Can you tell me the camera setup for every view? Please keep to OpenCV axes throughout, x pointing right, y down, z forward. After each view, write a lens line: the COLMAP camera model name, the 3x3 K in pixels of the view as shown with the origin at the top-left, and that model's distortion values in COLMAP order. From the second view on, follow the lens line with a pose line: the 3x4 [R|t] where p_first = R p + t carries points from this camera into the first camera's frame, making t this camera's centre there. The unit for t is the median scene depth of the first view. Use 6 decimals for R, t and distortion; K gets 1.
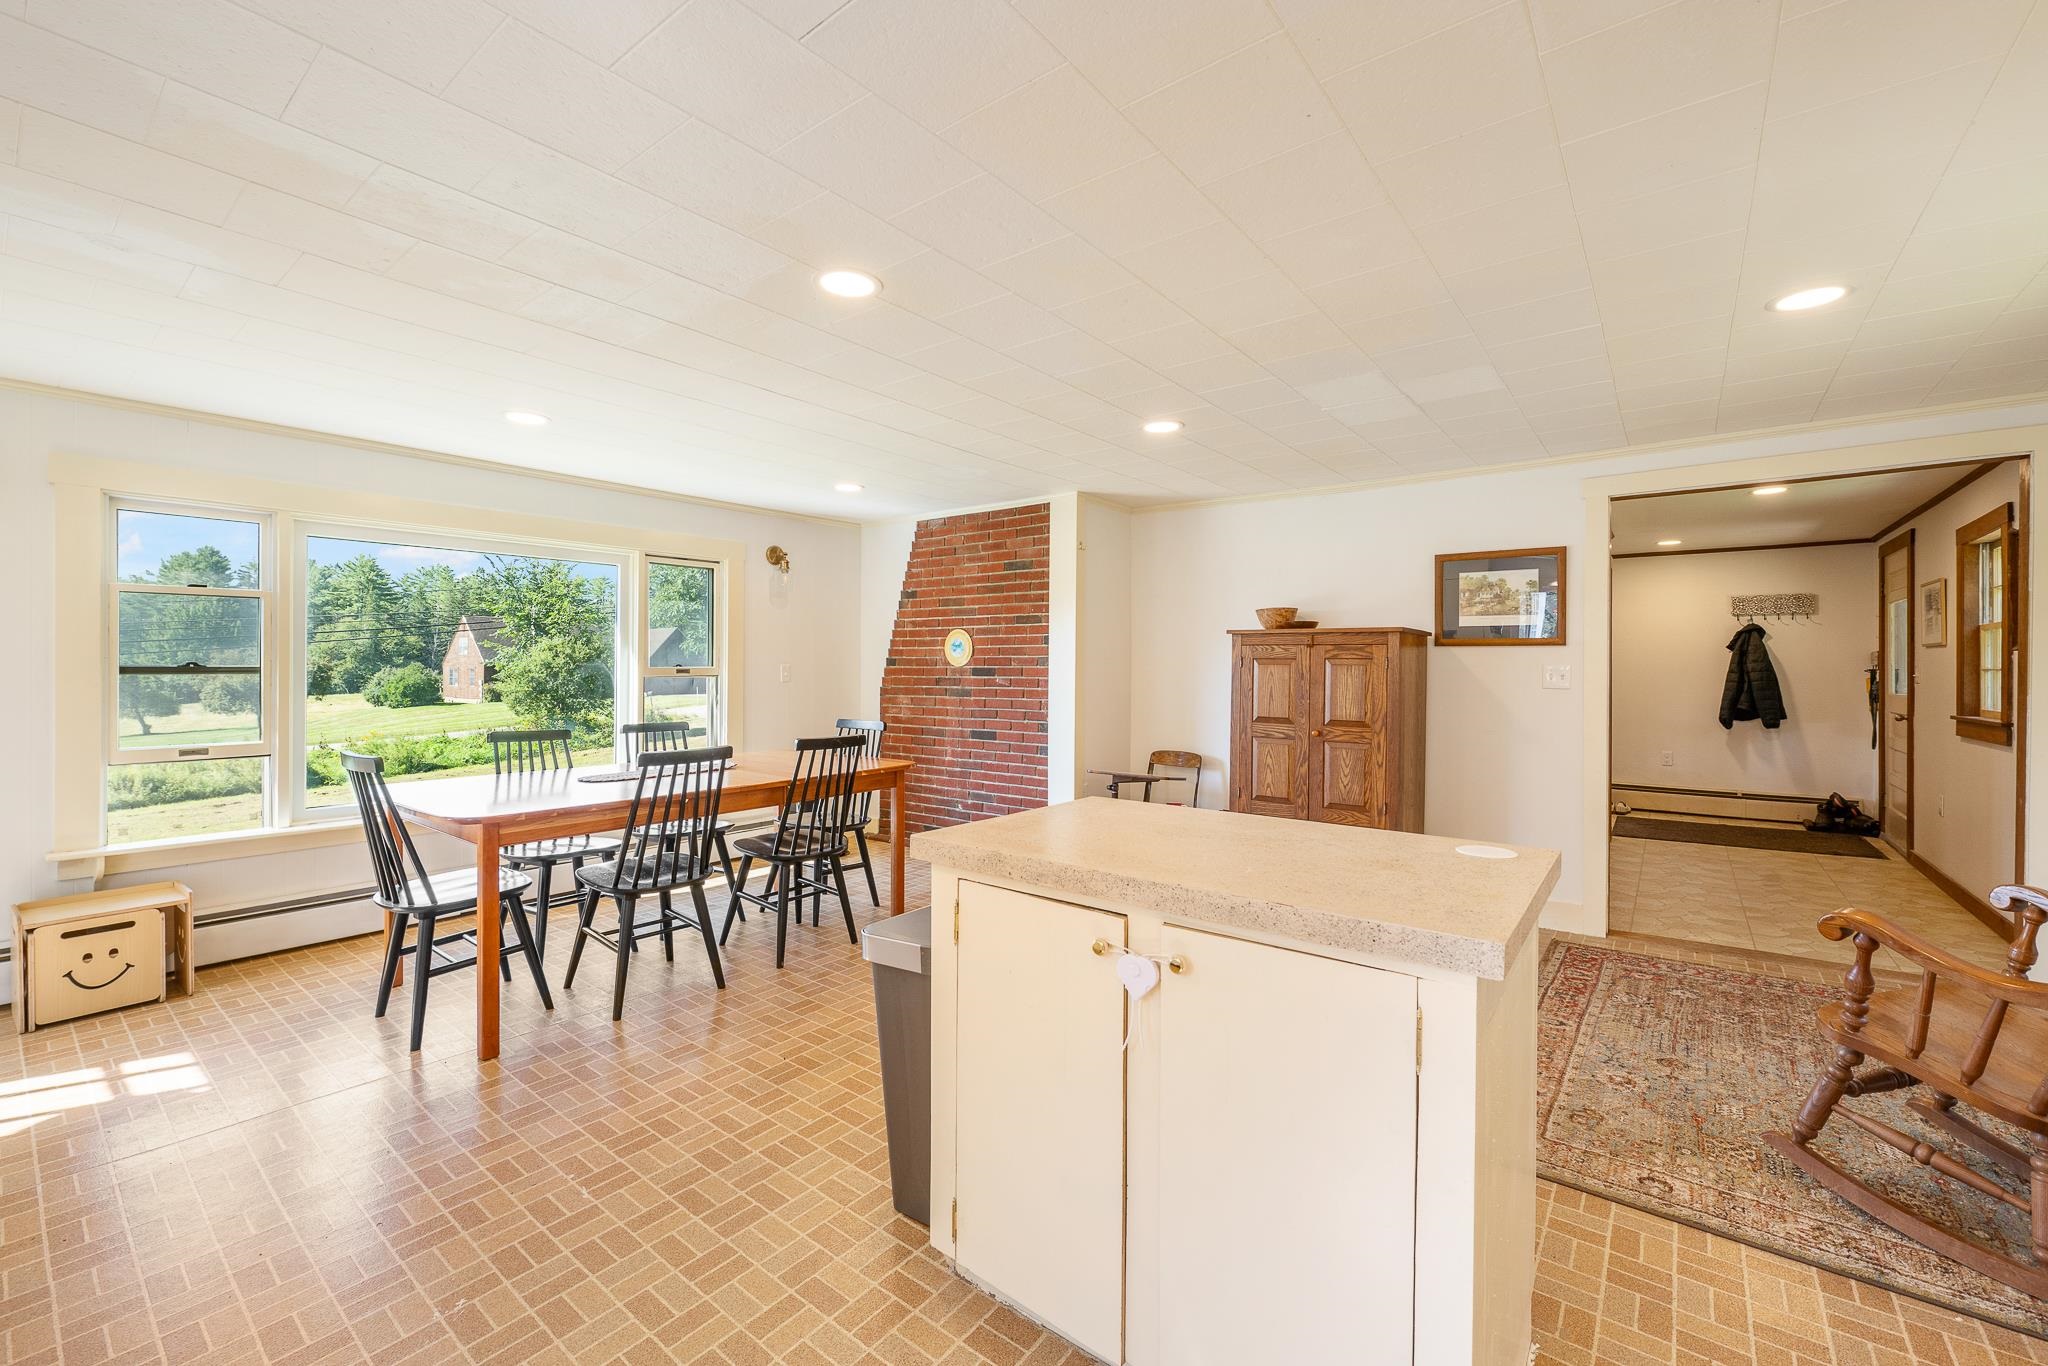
lens RADIAL K [[849.8, 0, 1019.6], [0, 849.8, 664.7], [0, 0, 1]] dist [-0.004182, -0.000201]
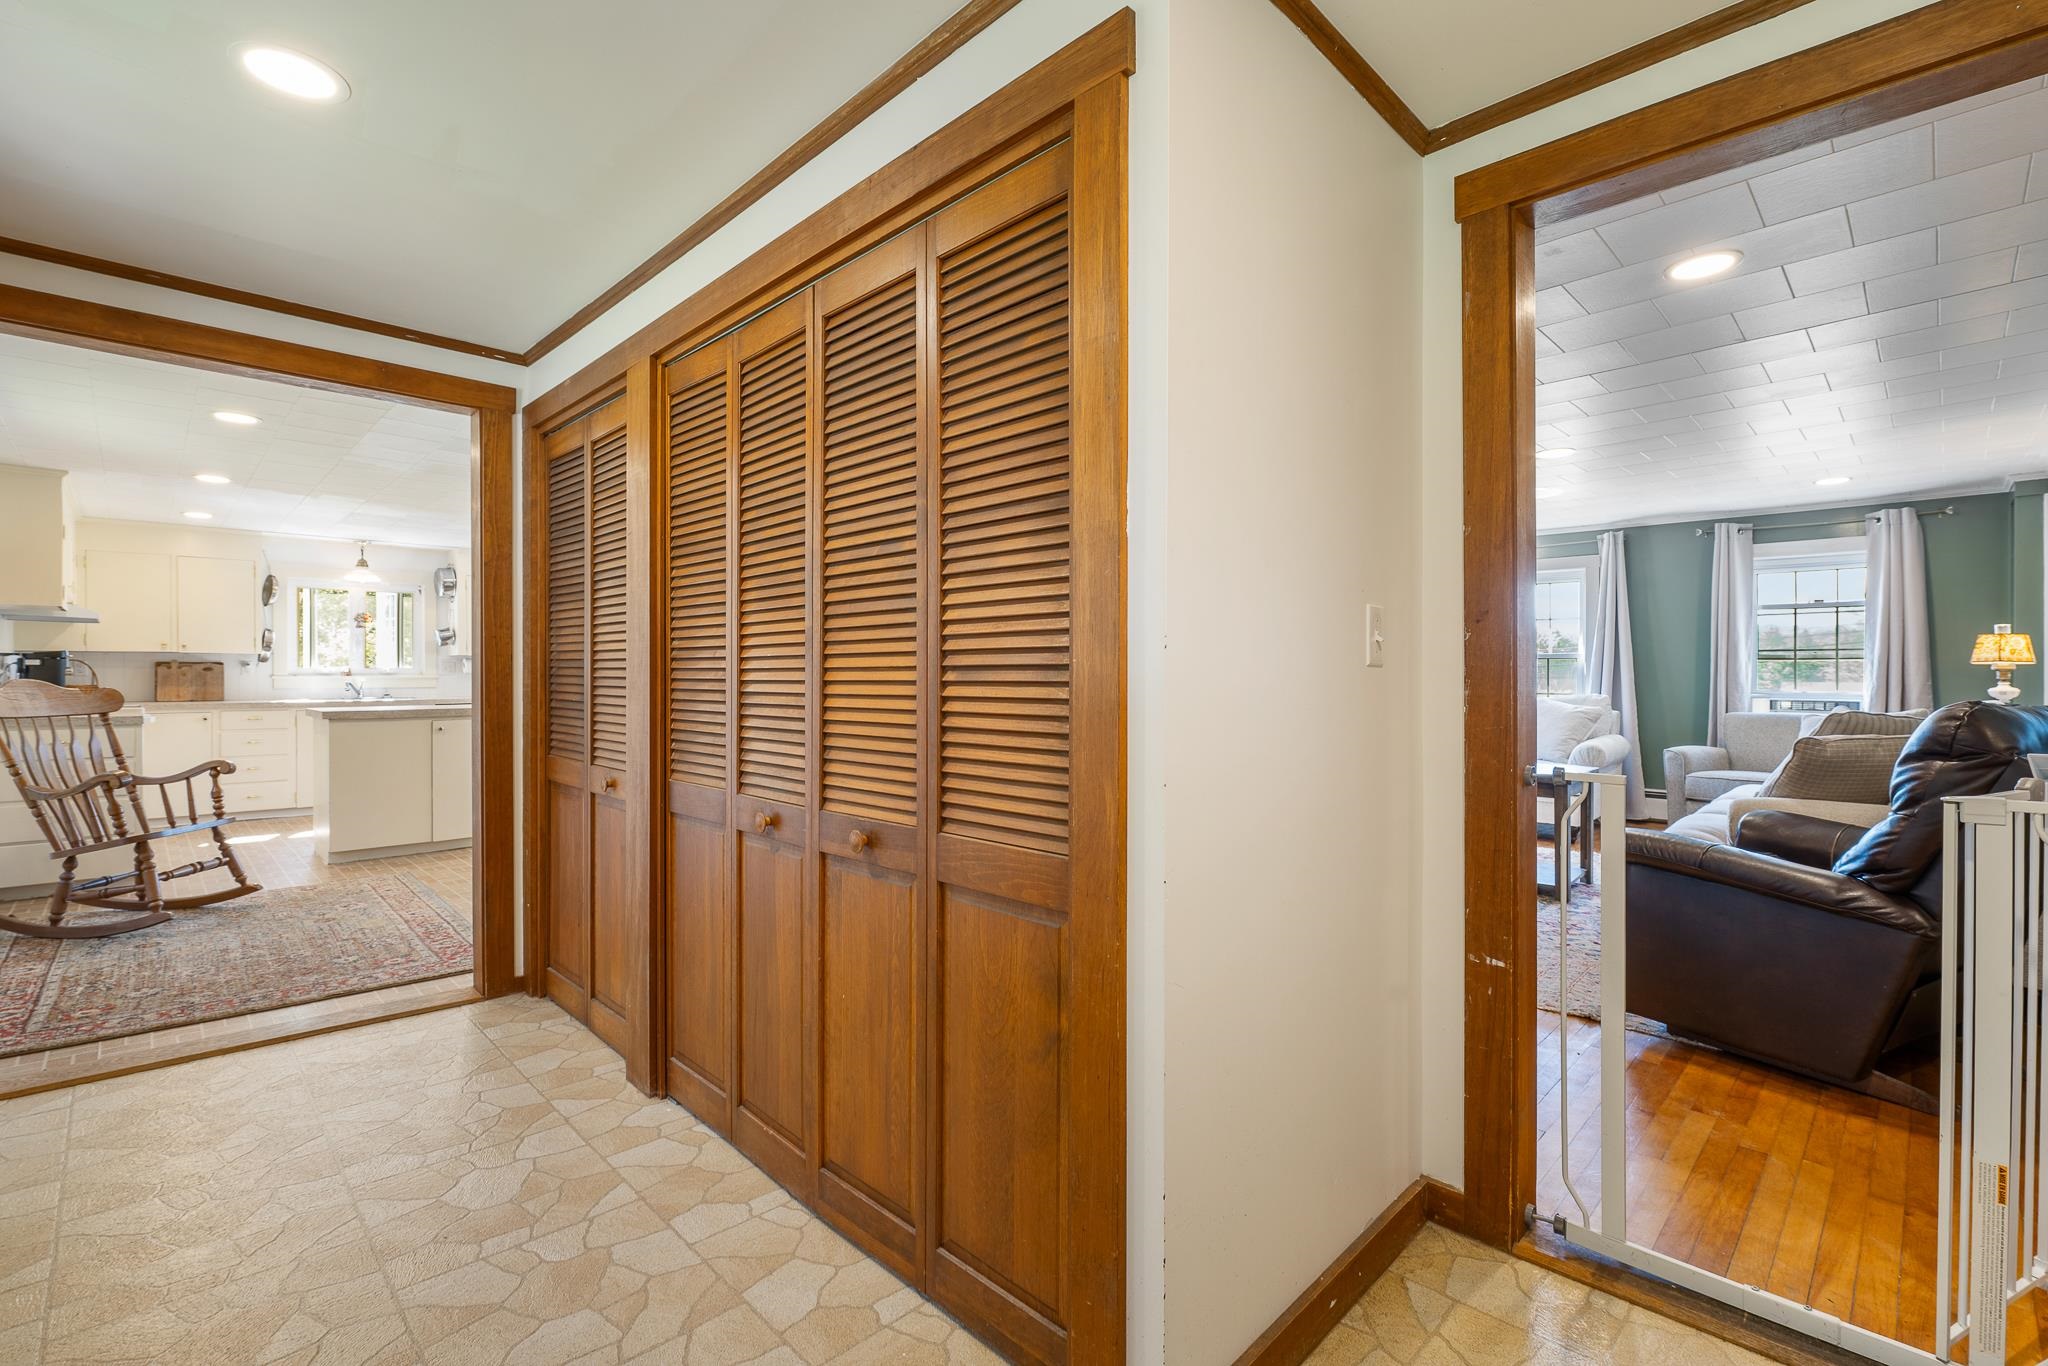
lens RADIAL K [[896.1, 0, 1022.8], [0, 896.1, 682.5], [0, 0, 1]] dist [-0.009951, 0.000307]
pose [[-0.122790, 0.007077, -0.992407, 1.003213], [0.001402, 0.999975, 0.006958, 0.026136], [0.992432, -0.000537, -0.122797, 1.114985]]
